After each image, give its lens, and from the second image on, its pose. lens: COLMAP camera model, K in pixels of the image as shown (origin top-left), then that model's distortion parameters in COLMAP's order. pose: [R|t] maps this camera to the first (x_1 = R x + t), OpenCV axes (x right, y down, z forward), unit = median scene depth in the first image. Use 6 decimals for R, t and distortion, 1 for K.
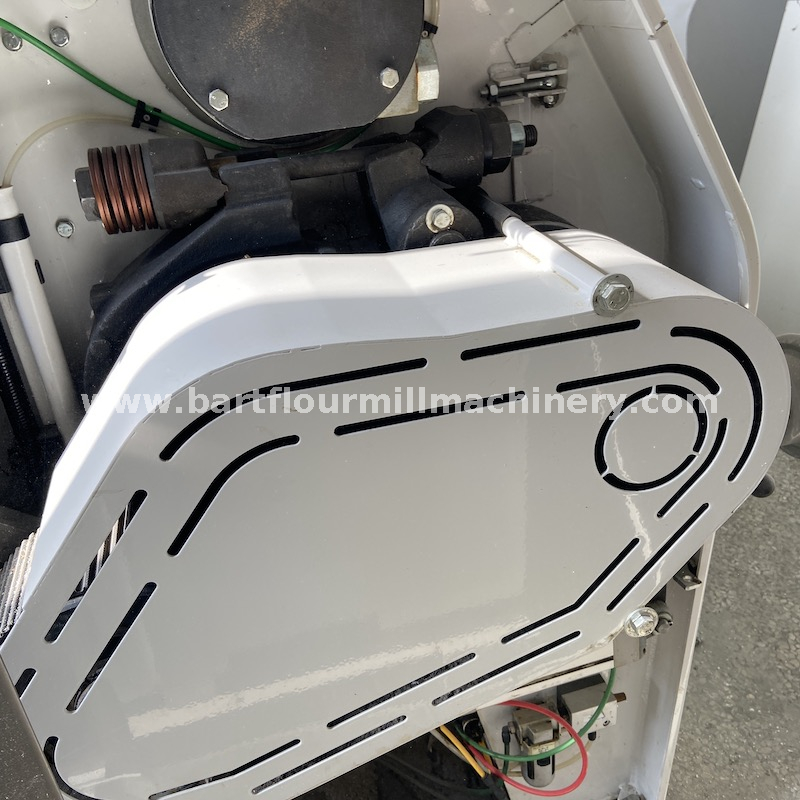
lens RADIAL K [[800.2, 0, 398.5], [0, 800.2, 399.1], [0, 0, 1]] dist [0.039678, 0.000000]
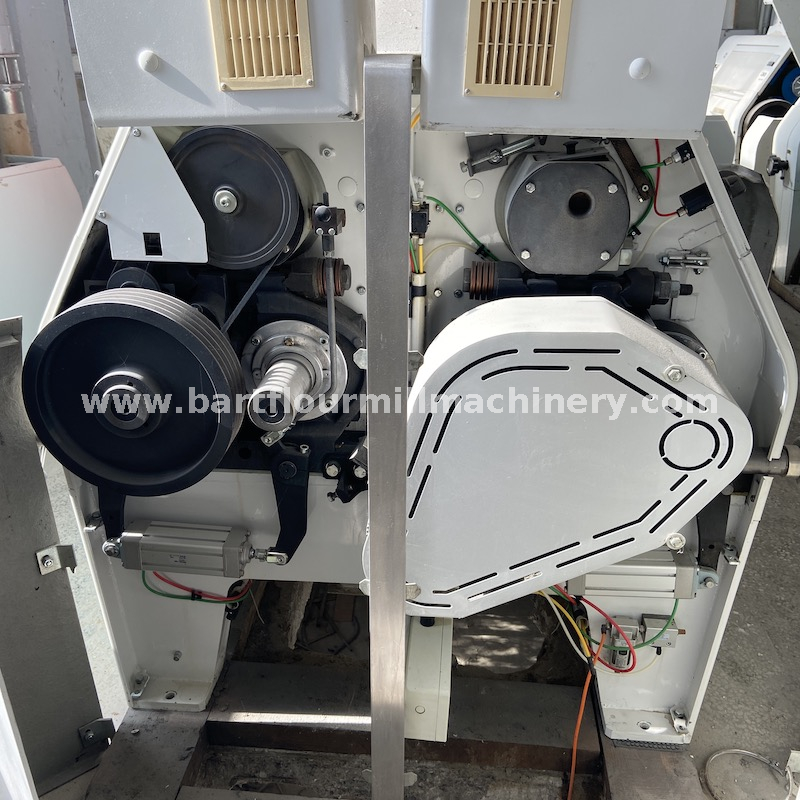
lens RADIAL K [[800.2, 0, 401.9], [0, 800.2, 400.6], [0, 0, 1]] dist [0.039678, 0.000000]
pose [[0.936562, 0.219164, -0.273530, 0.138566], [-0.233218, 0.972228, -0.019547, 0.132160], [0.261649, 0.082099, 0.961665, -1.073337]]
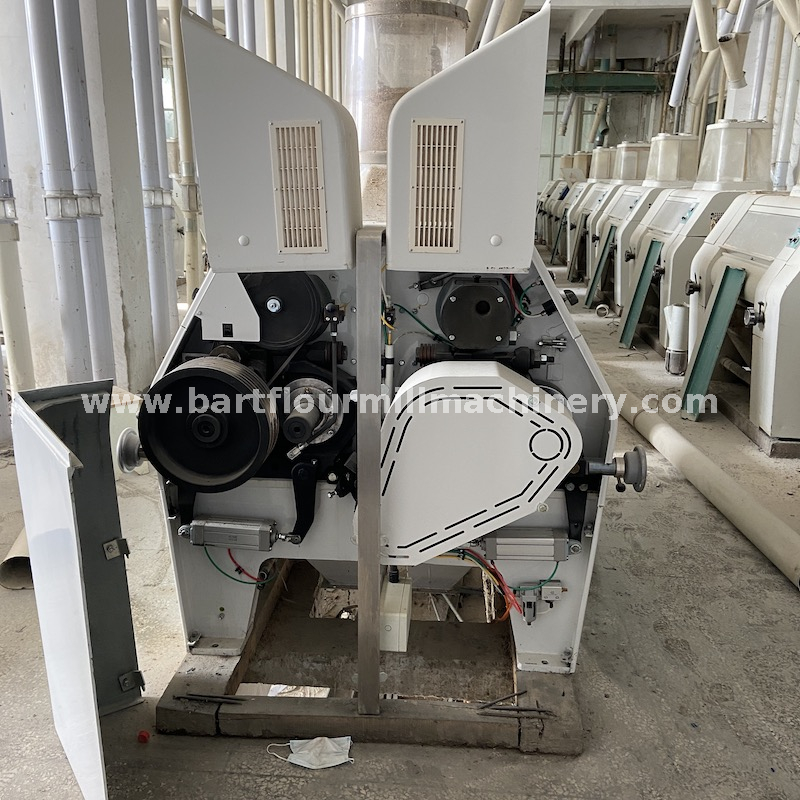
lens RADIAL K [[800.2, 0, 407.1], [0, 800.2, 402.6], [0, 0, 1]] dist [0.039678, 0.000000]
pose [[0.943210, 0.175470, -0.282072, 0.610158], [-0.229955, 0.957666, -0.173198, 0.546892], [0.239739, 0.228226, 0.943630, -2.221274]]
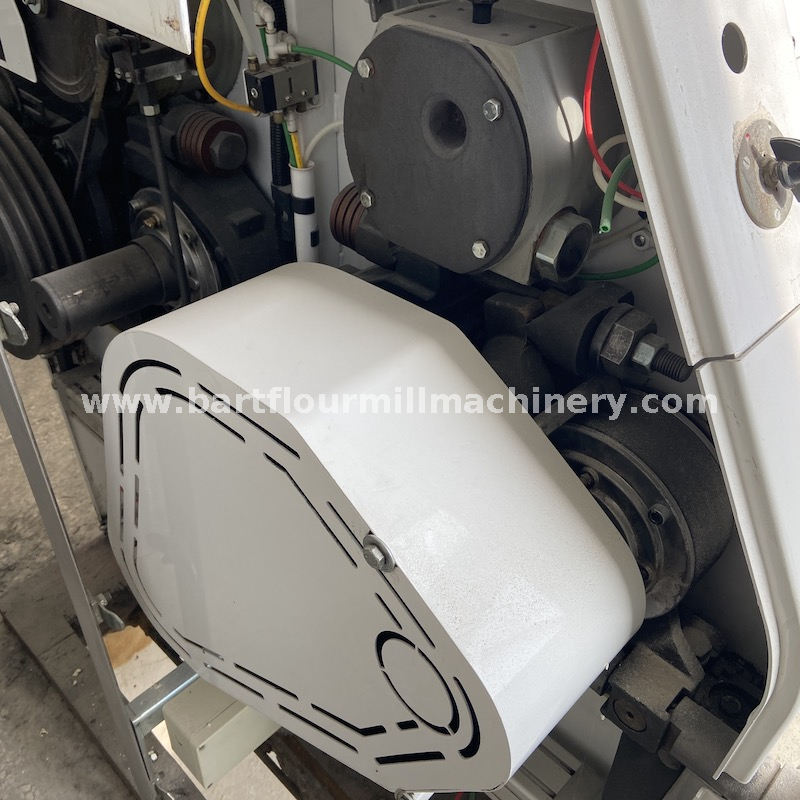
lens RADIAL K [[800.2, 0, 417.8], [0, 800.2, 395.5], [0, 0, 1]] dist [0.039678, 0.000000]
pose [[0.518520, 0.600816, -0.608406, 0.627187], [-0.464564, 0.795303, 0.389452, -0.560363], [0.717856, 0.080705, 0.691498, 0.223943]]
